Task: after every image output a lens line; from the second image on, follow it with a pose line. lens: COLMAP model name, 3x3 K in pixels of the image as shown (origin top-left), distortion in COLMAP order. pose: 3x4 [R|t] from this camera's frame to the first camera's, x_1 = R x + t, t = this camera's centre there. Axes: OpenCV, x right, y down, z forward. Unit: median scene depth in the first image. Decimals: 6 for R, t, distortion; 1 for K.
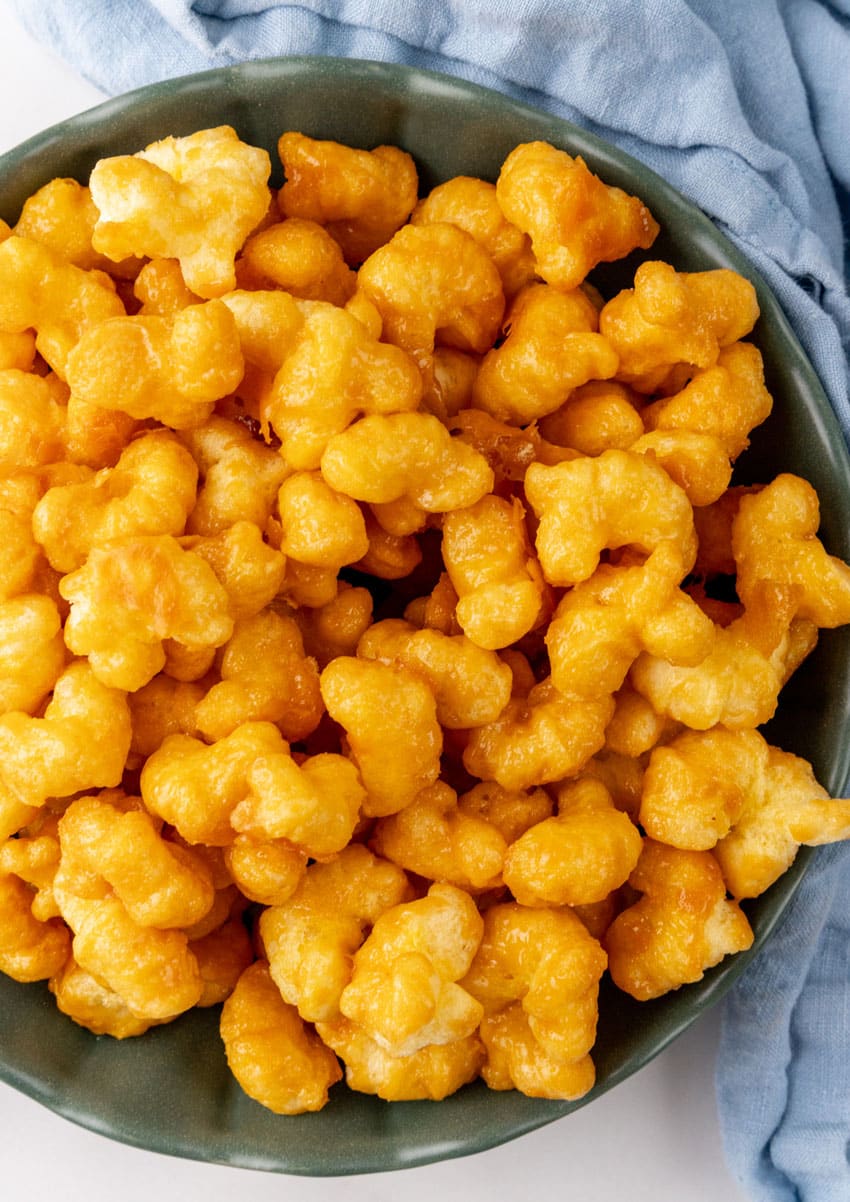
lens RADIAL K [[2517.0, 0, 433.8], [0, 2517.0, 593.6], [0, 0, 1]] dist [-0.017713, 0.000000]
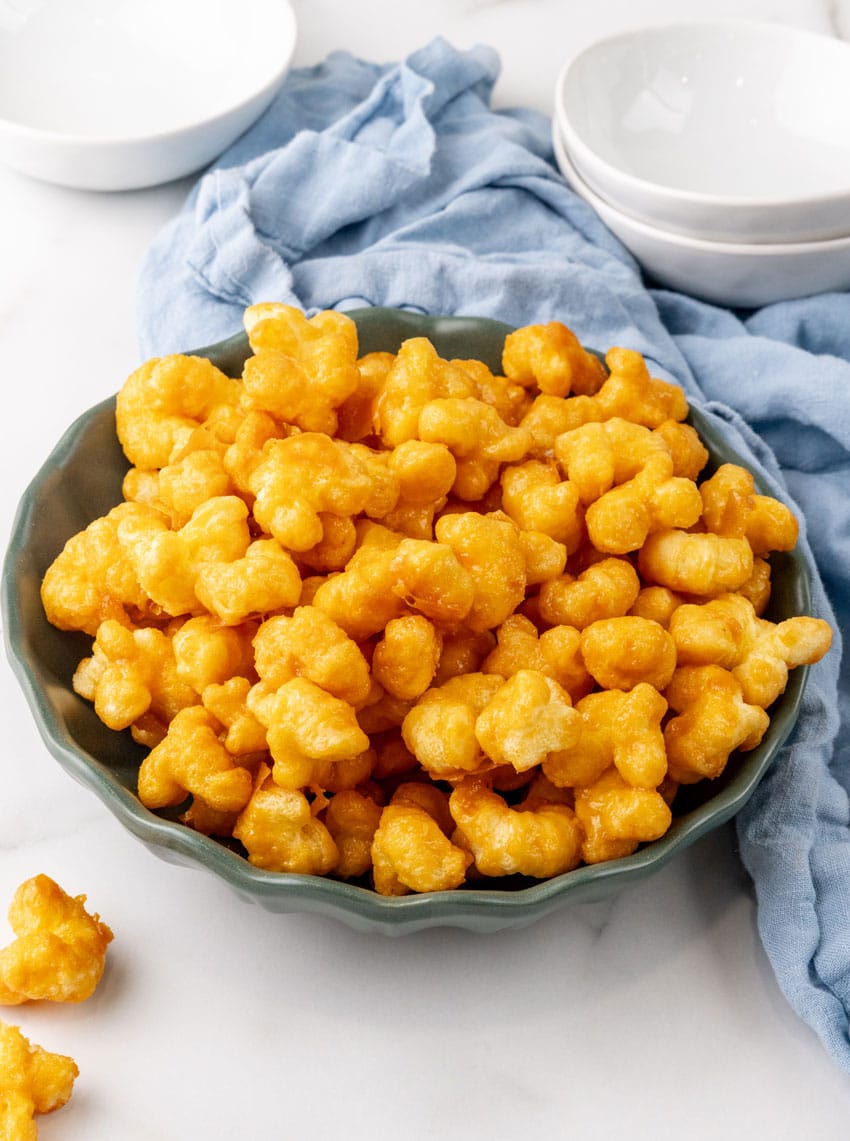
lens RADIAL K [[2538.7, 0, 422.0], [0, 2538.7, 570.0], [0, 0, 1]] dist [-0.082728, 0.000000]
pose [[0.992131, -0.046607, 0.116210, -0.210224], [0.111877, 0.746729, -0.655652, 0.945286], [-0.056220, 0.663493, 0.746067, -0.049101]]
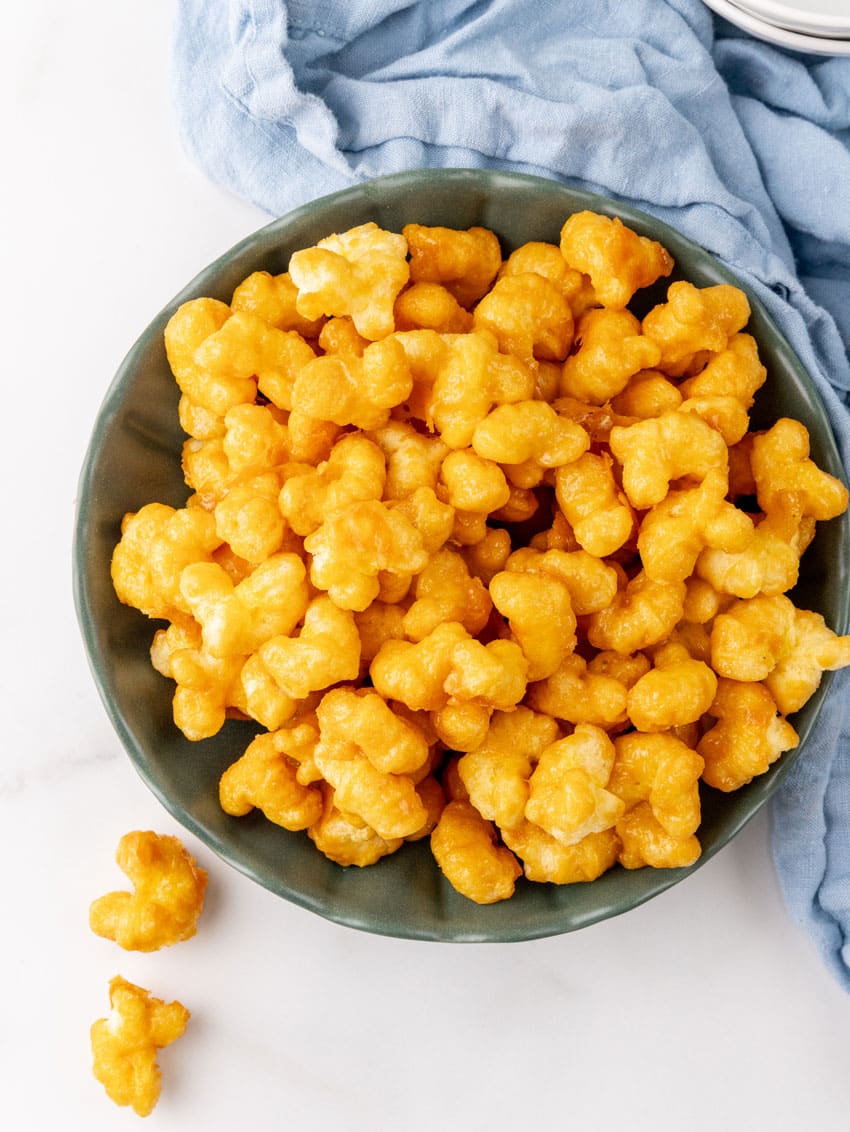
lens RADIAL K [[2056.5, 0, 422.6], [0, 2056.5, 575.7], [0, 0, 1]] dist [-0.020491, 0.000000]
pose [[0.993401, -0.110308, 0.031411, -0.114371], [0.111393, 0.993153, -0.035188, 0.061293], [-0.027315, 0.038454, 0.998887, -0.175051]]
